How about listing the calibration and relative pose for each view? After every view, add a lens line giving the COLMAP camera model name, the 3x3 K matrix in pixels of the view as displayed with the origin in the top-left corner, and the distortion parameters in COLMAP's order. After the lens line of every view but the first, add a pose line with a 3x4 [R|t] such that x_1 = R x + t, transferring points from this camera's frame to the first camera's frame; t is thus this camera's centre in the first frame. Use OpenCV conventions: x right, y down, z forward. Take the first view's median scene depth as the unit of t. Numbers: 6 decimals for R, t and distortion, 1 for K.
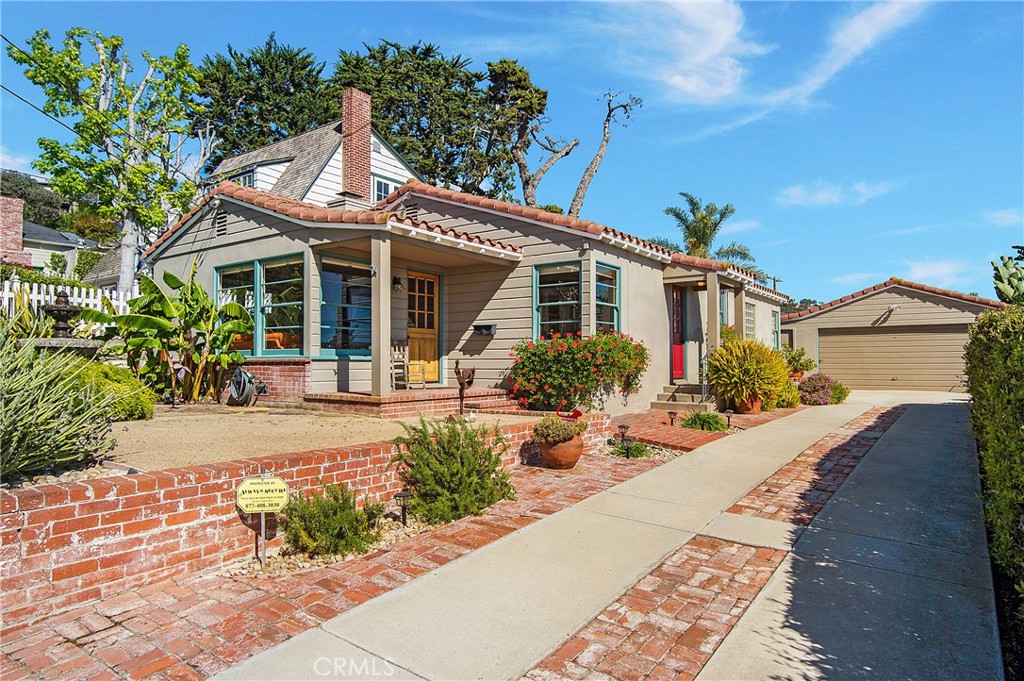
lens RADIAL K [[612.9, 0, 512.0], [0, 612.9, 340.5], [0, 0, 1]] dist [0.003124, -0.000171]
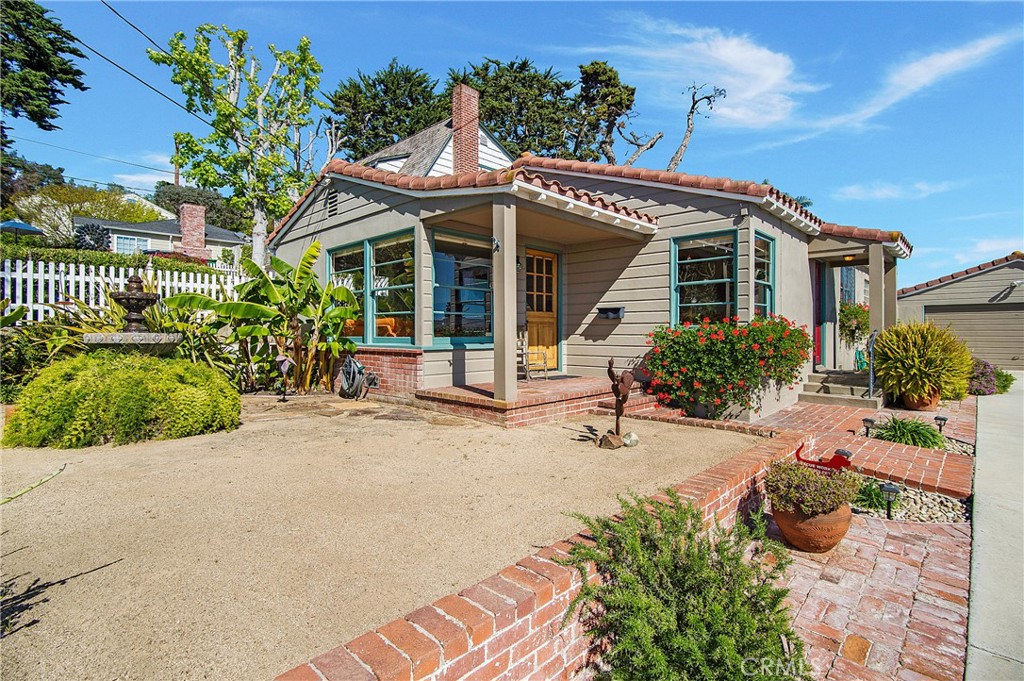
lens RADIAL K [[491.4, 0, 510.6], [0, 491.4, 327.4], [0, 0, 1]] dist [-0.002417, -0.000088]
pose [[0.988546, -0.000989, -0.150917, -0.083597], [0.004769, 0.999684, 0.024686, -0.015447], [0.150845, -0.025123, 0.988238, 0.276758]]
